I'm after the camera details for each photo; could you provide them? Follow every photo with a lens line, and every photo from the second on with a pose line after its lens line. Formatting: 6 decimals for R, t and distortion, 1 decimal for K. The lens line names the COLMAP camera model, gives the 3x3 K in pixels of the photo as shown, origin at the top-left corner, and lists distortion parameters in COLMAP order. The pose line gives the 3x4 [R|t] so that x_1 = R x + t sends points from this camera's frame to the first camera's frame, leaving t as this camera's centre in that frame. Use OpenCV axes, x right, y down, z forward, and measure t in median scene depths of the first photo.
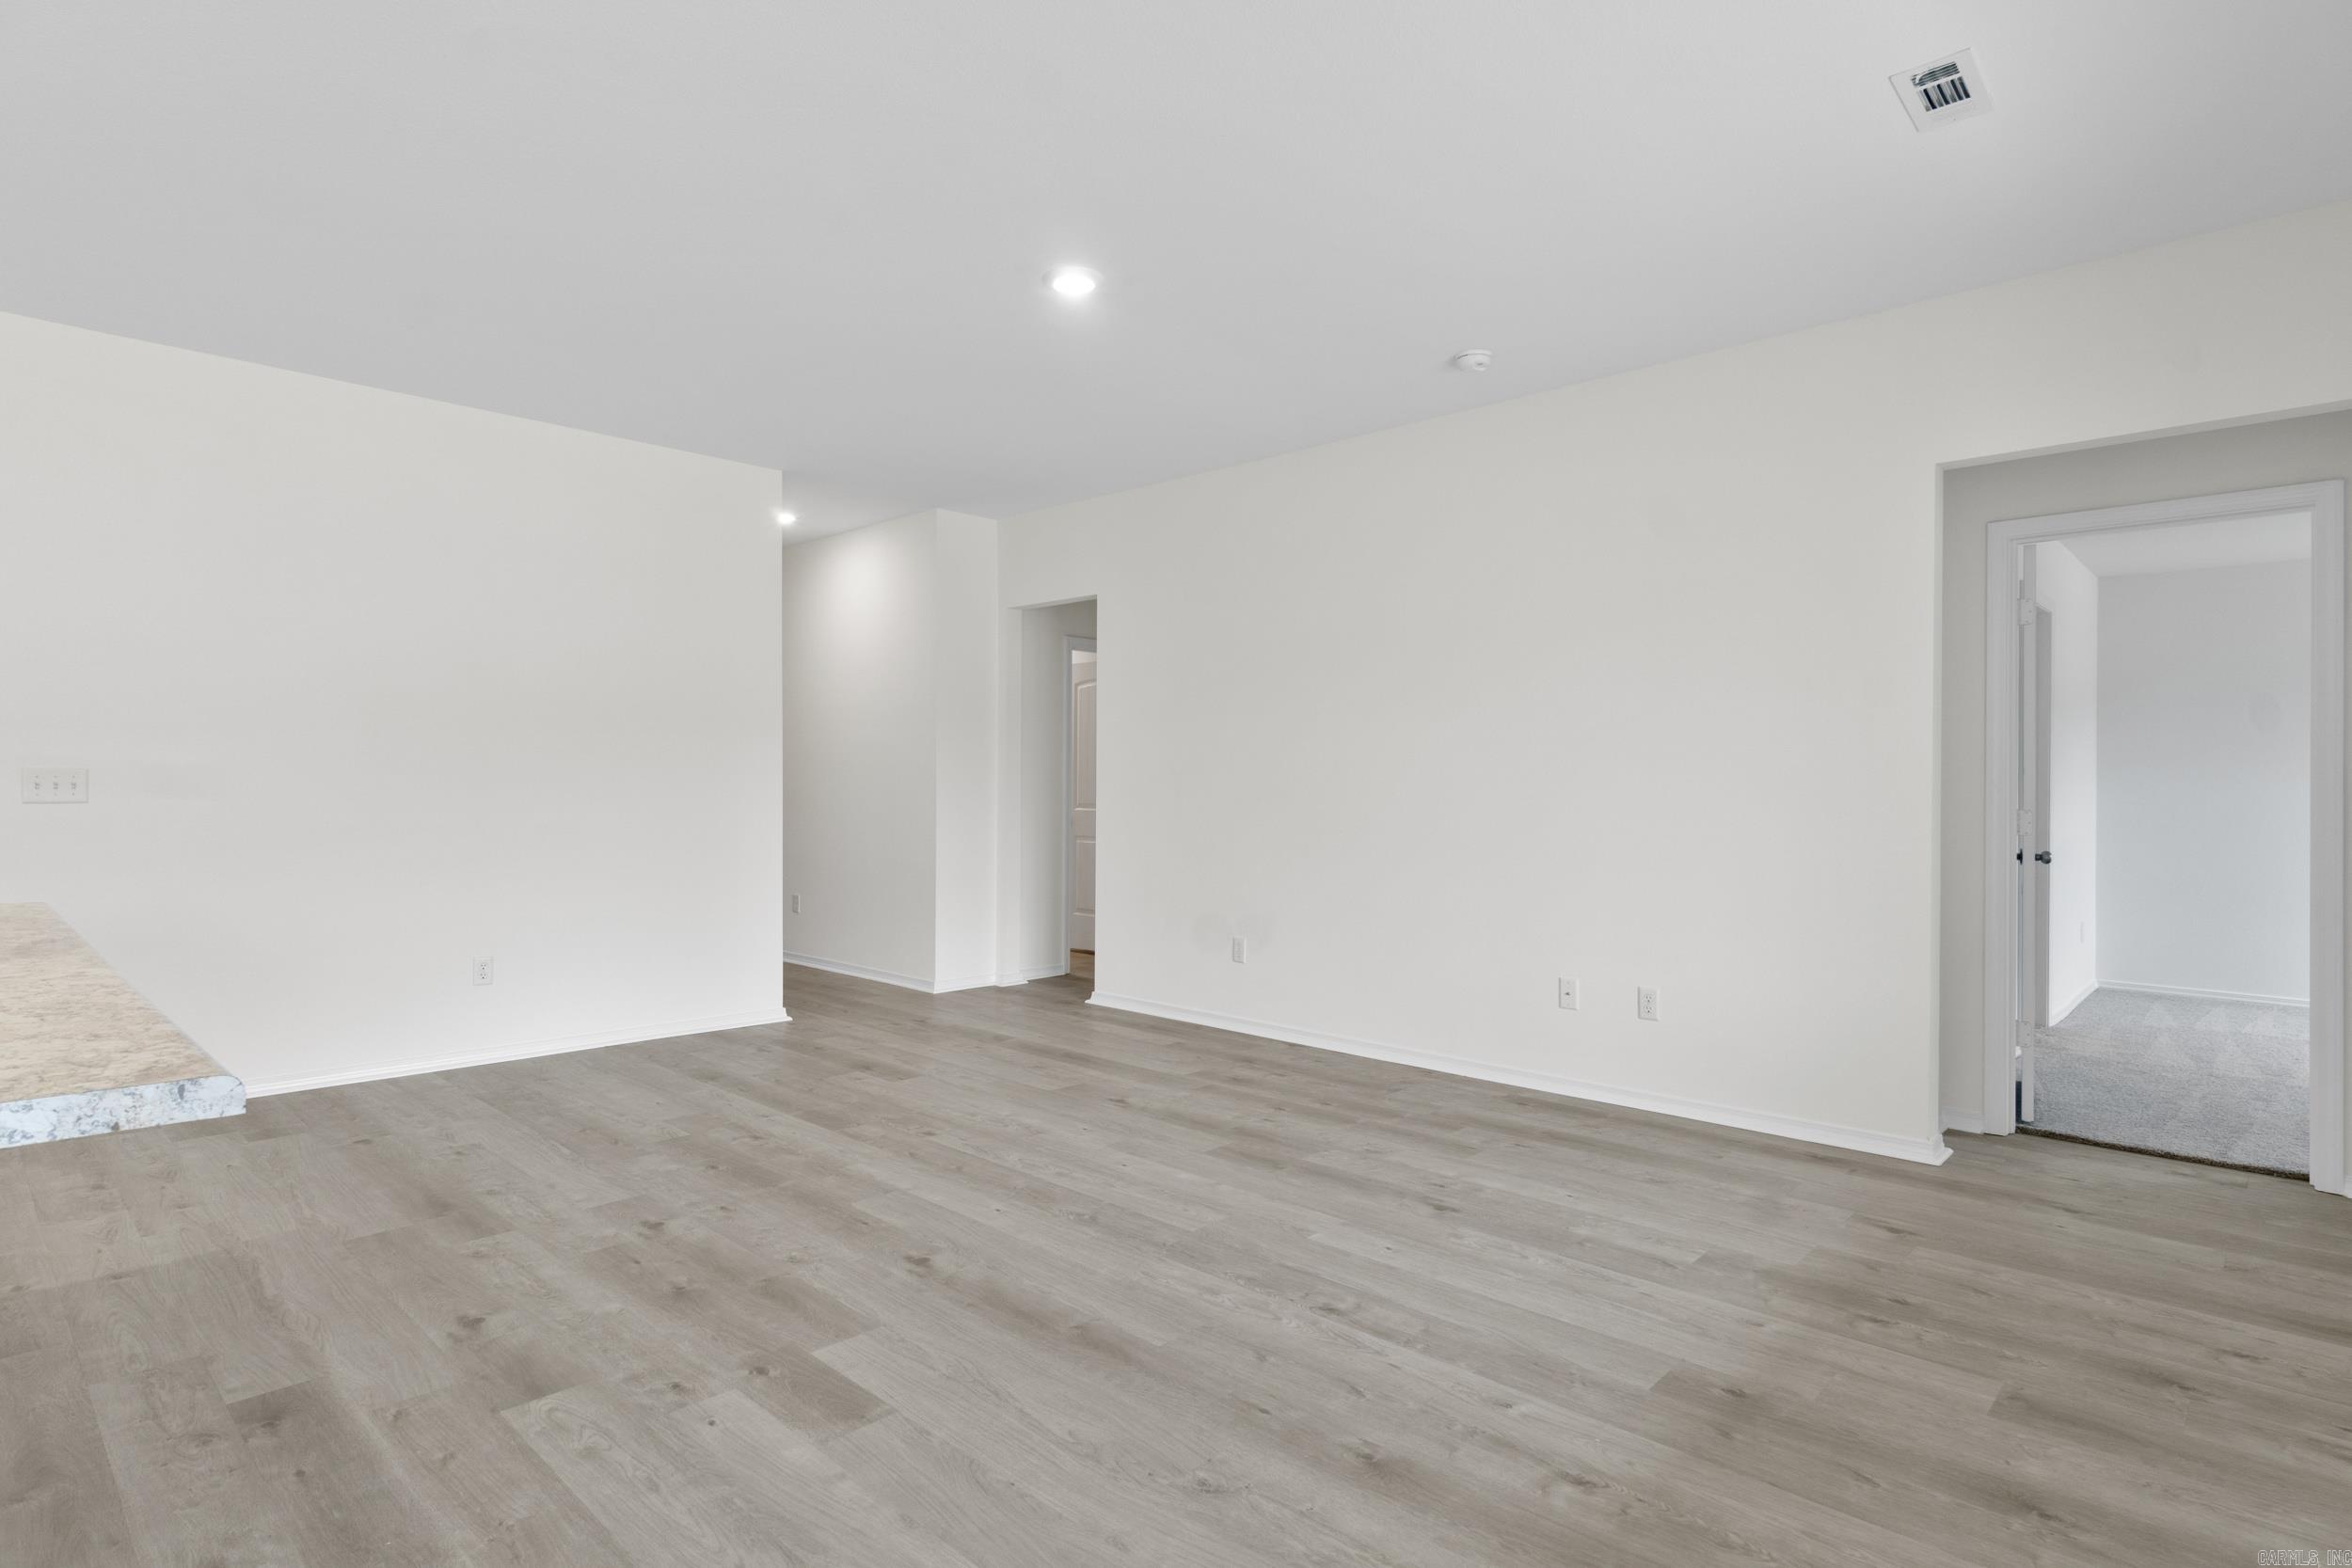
lens RADIAL K [[1211.8, 0, 1168.3], [0, 1211.8, 782.5], [0, 0, 1]] dist [-0.002644, -0.000299]
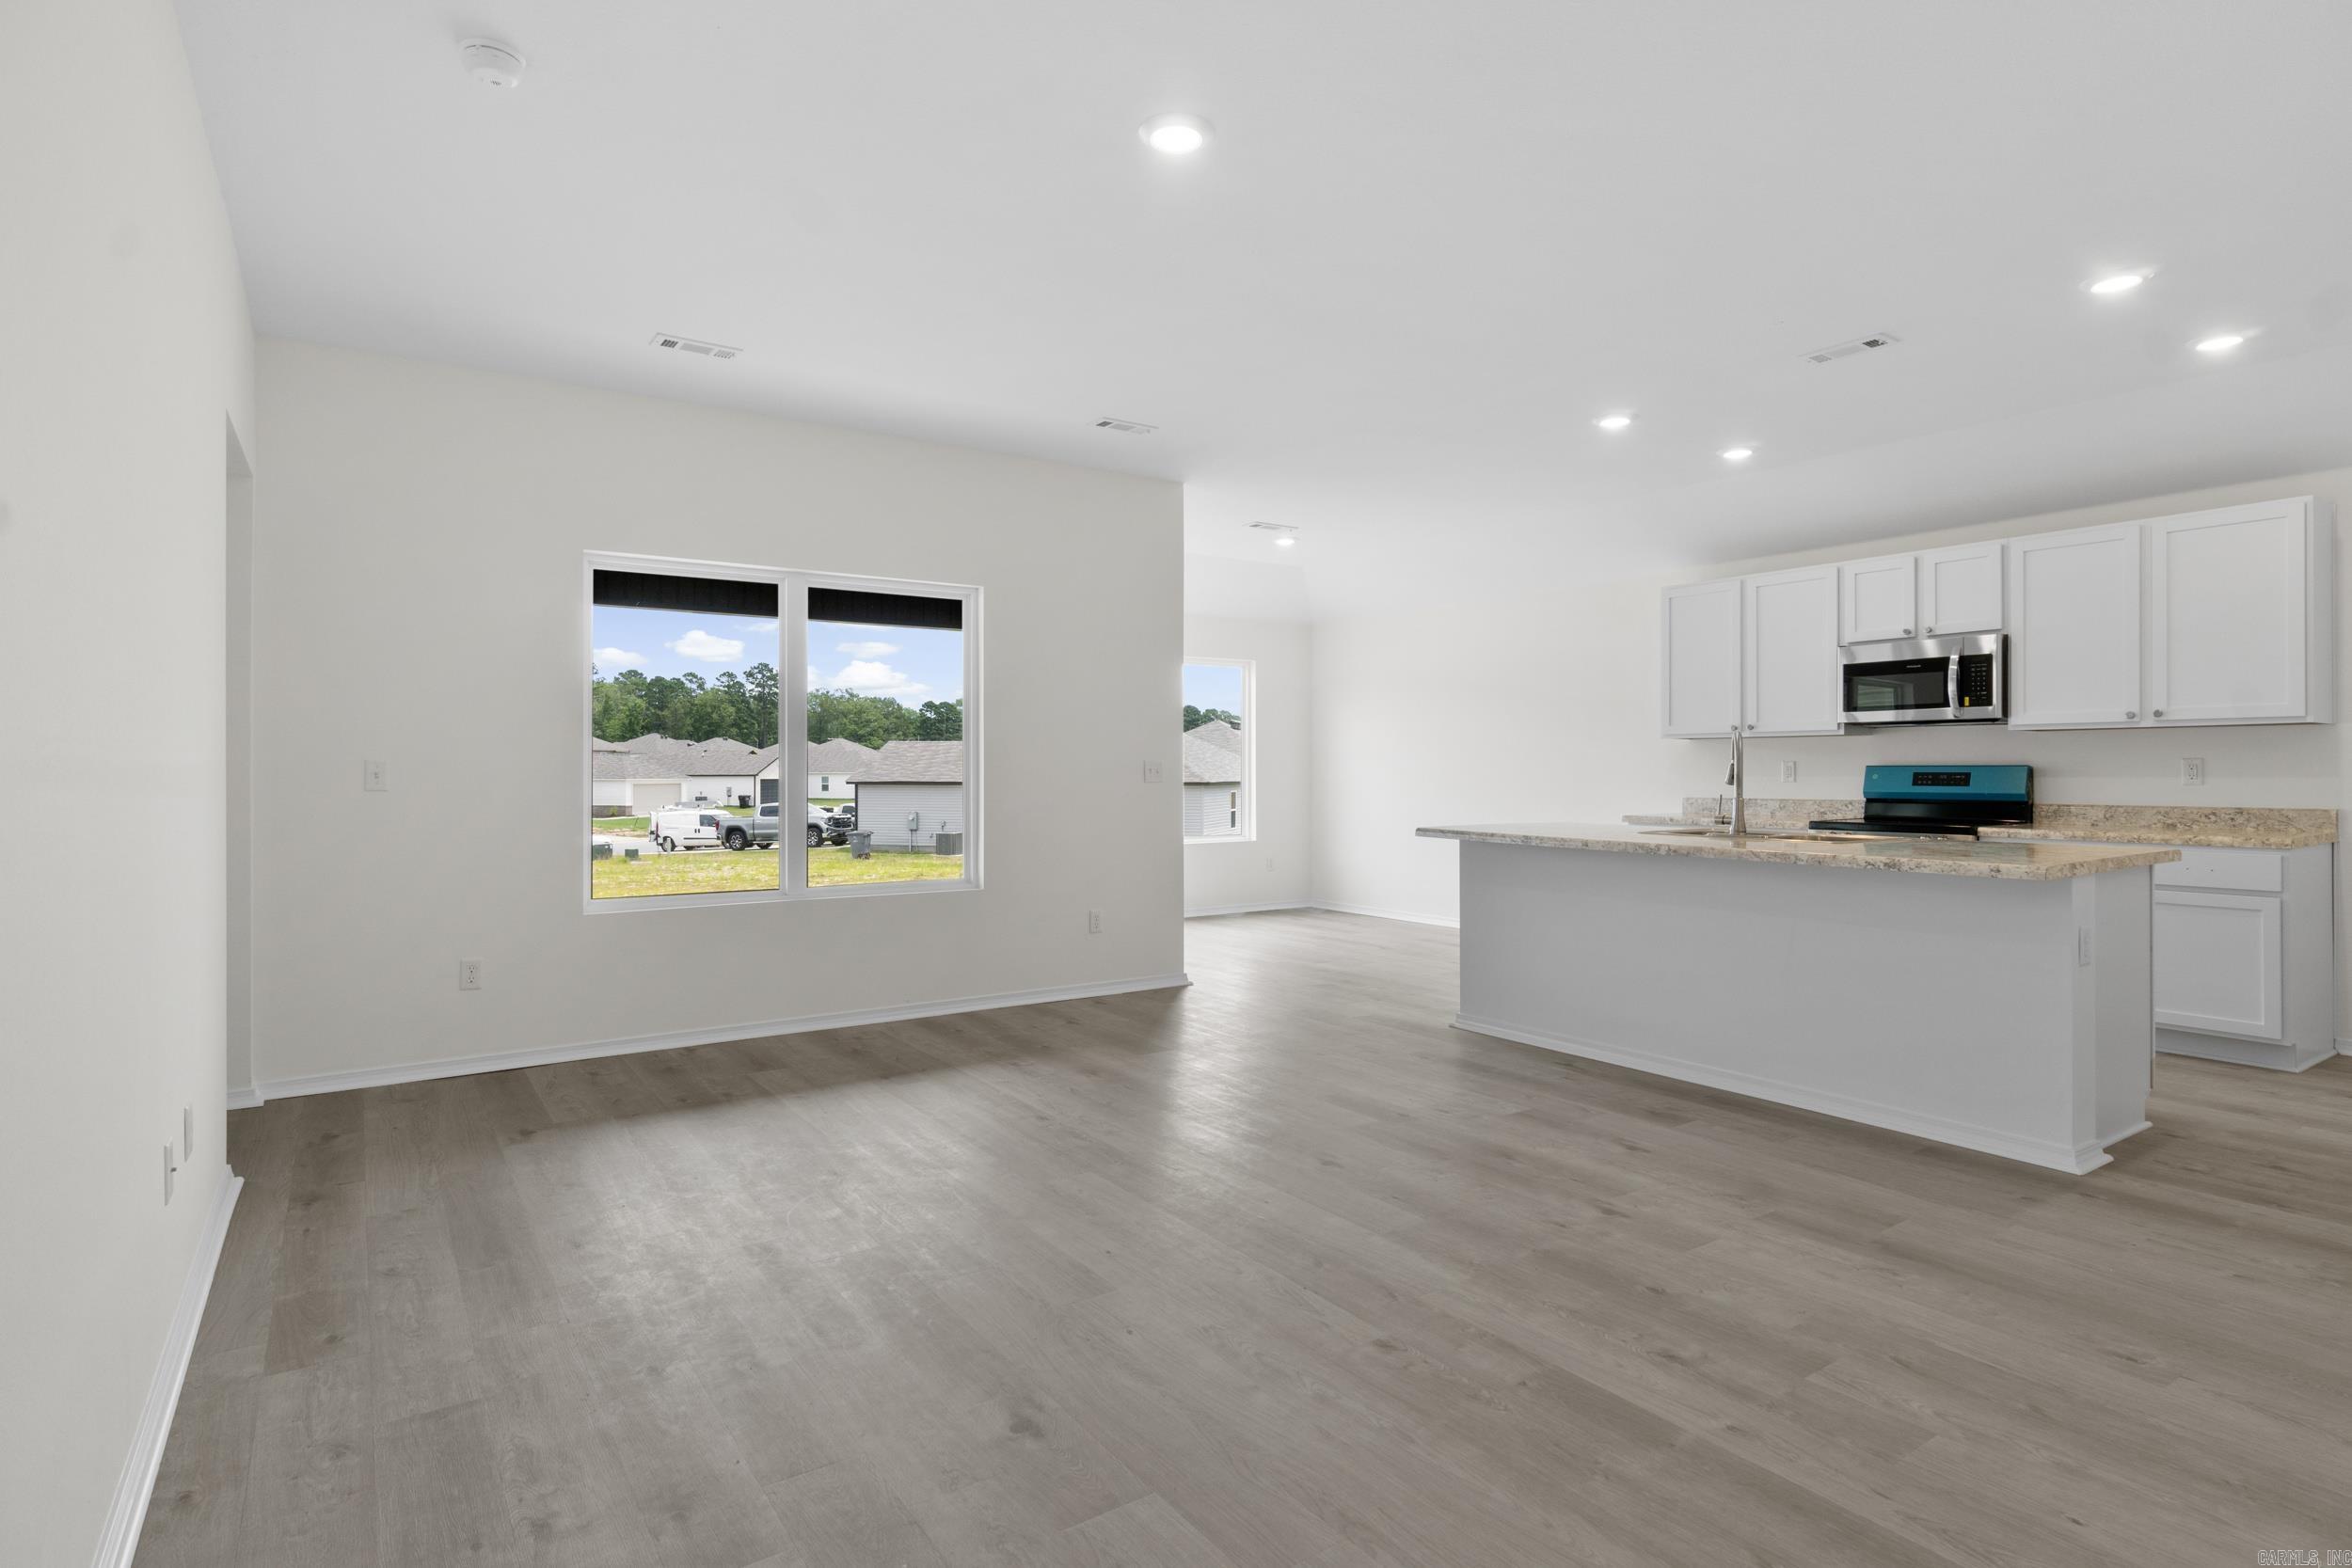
lens RADIAL K [[1199.7, 0, 1167.1], [0, 1199.7, 768.2], [0, 0, 1]] dist [-0.002181, 0.002283]
pose [[-0.978367, -0.003977, 0.206838, -0.224968], [-0.003625, 0.999991, 0.002078, 0.000824], [-0.206845, 0.001284, -0.978373, 1.691809]]
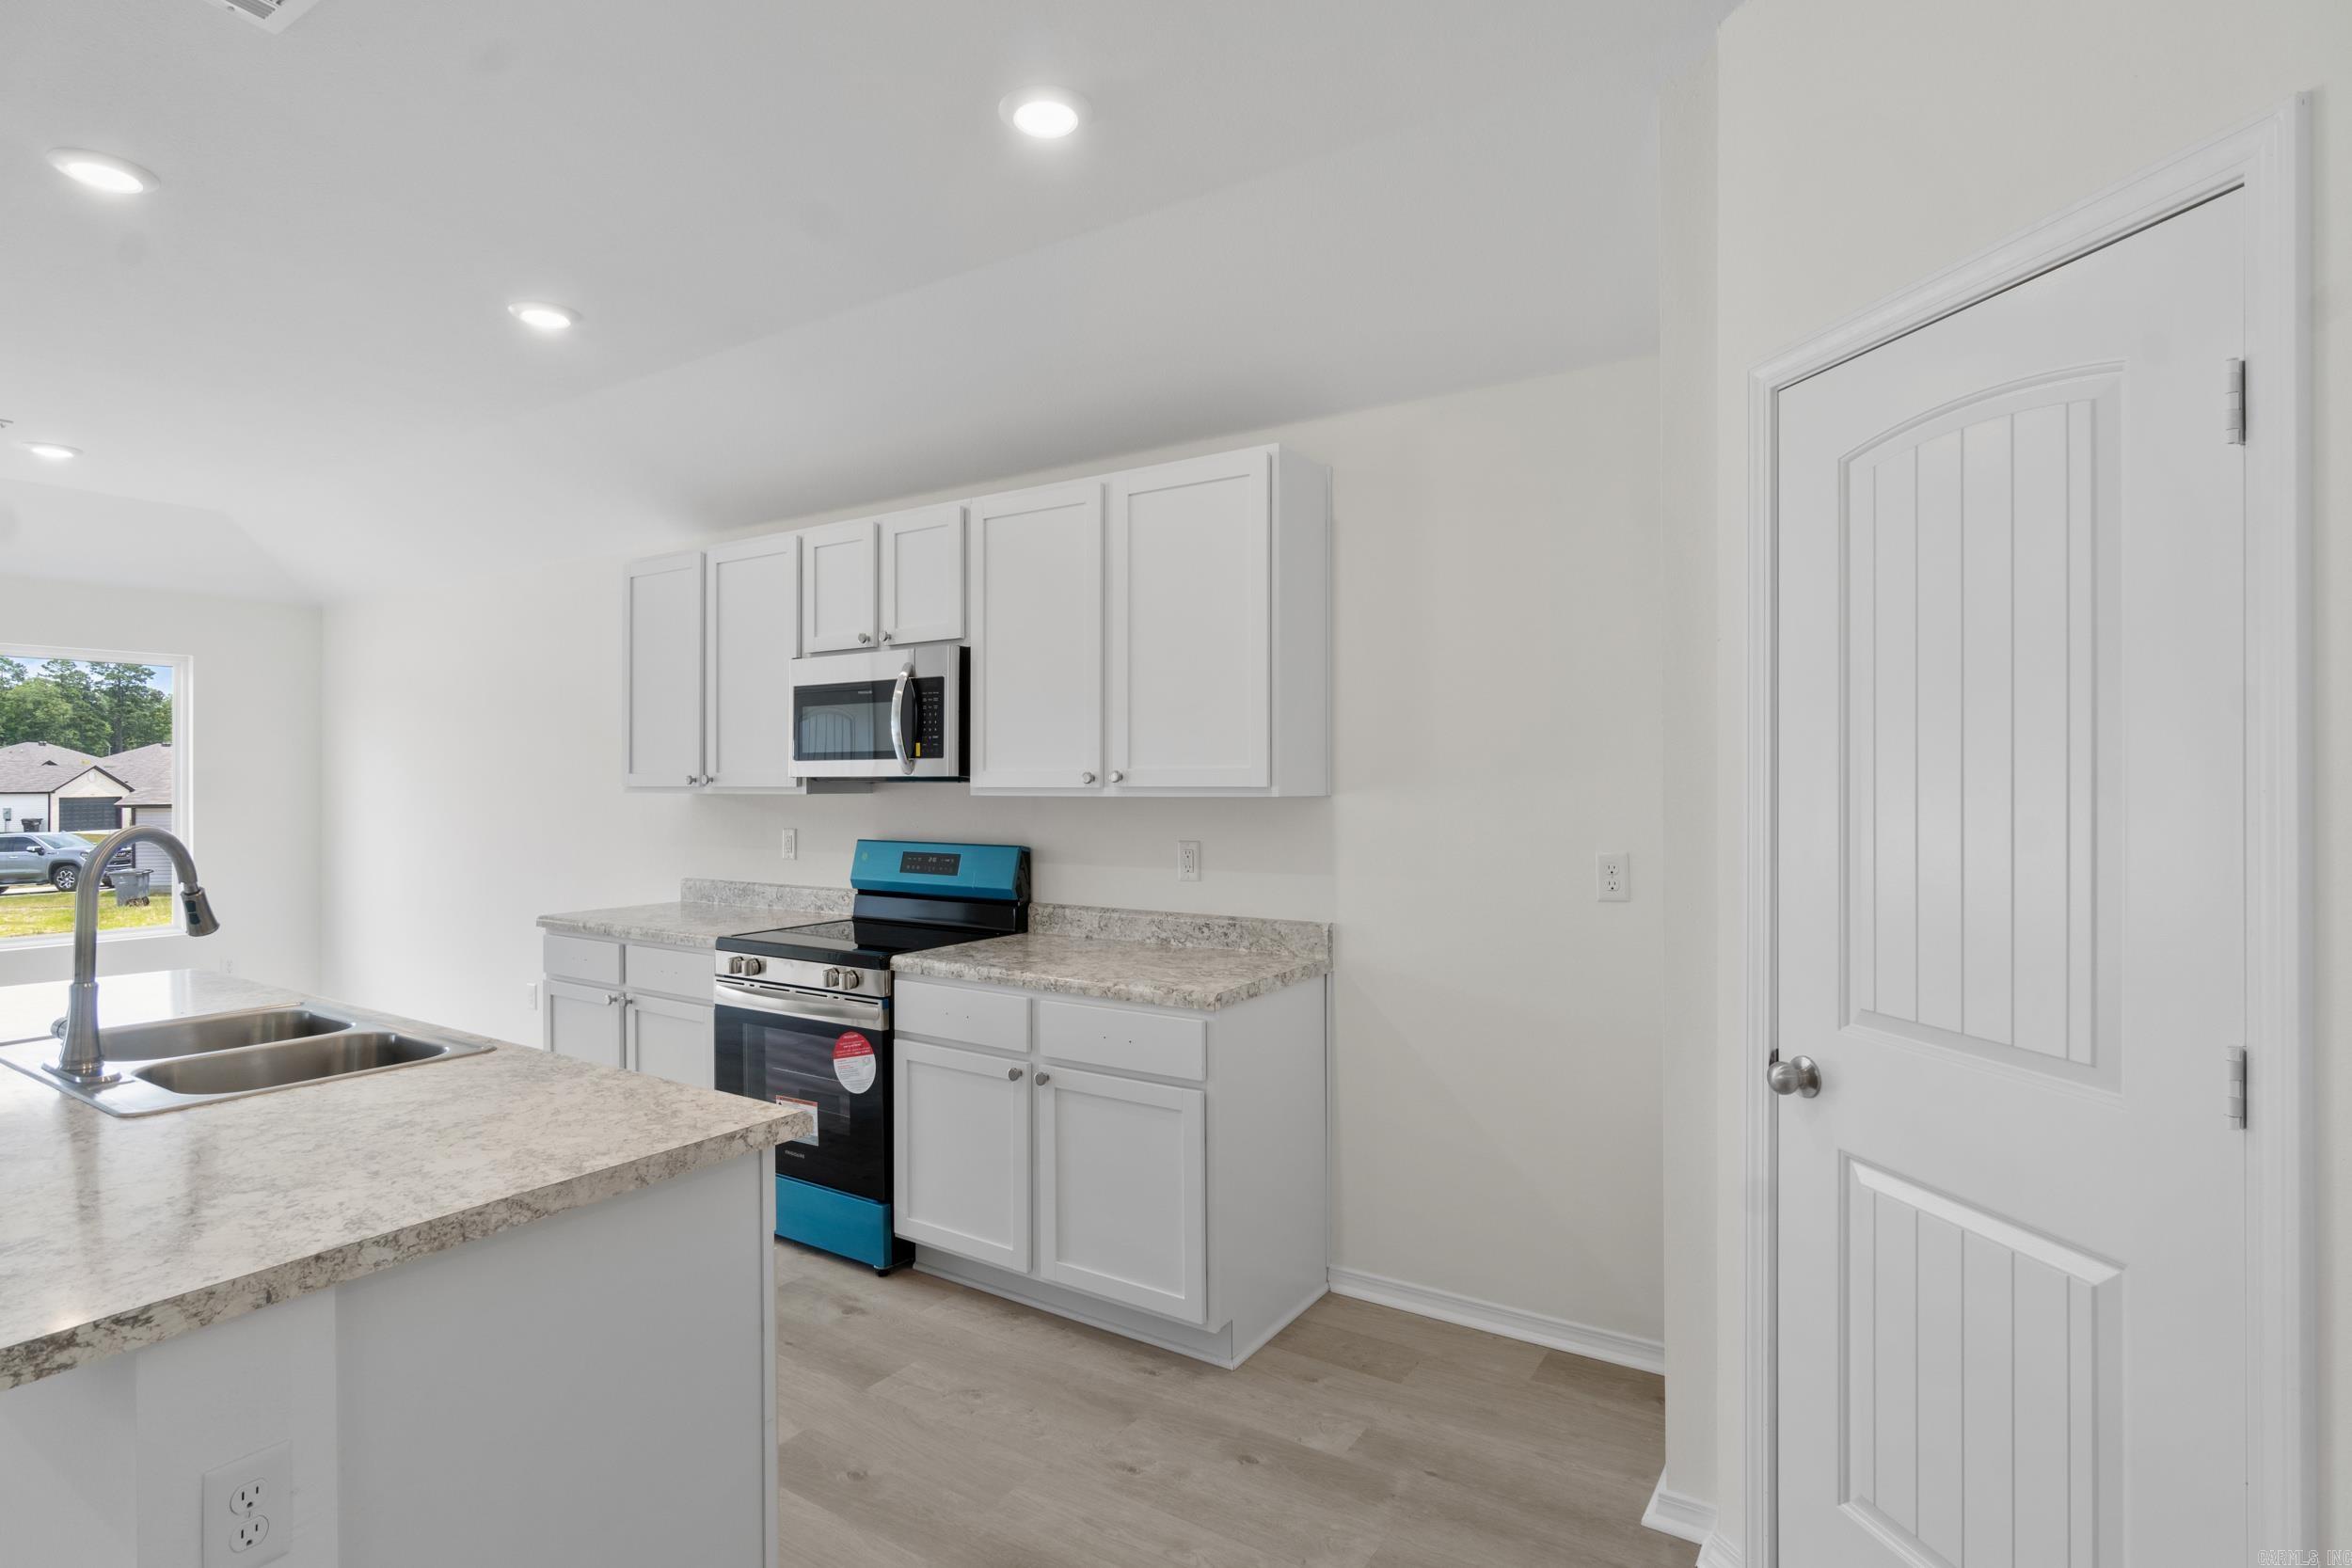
lens RADIAL K [[1195.4, 0, 1149.2], [0, 1195.4, 777.5], [0, 0, 1]] dist [-0.004741, -0.000331]
pose [[-0.986358, -0.001627, -0.164609, -0.904308], [-0.001871, 0.999997, 0.001322, -0.061343], [0.164606, 0.001612, -0.986358, 1.009502]]
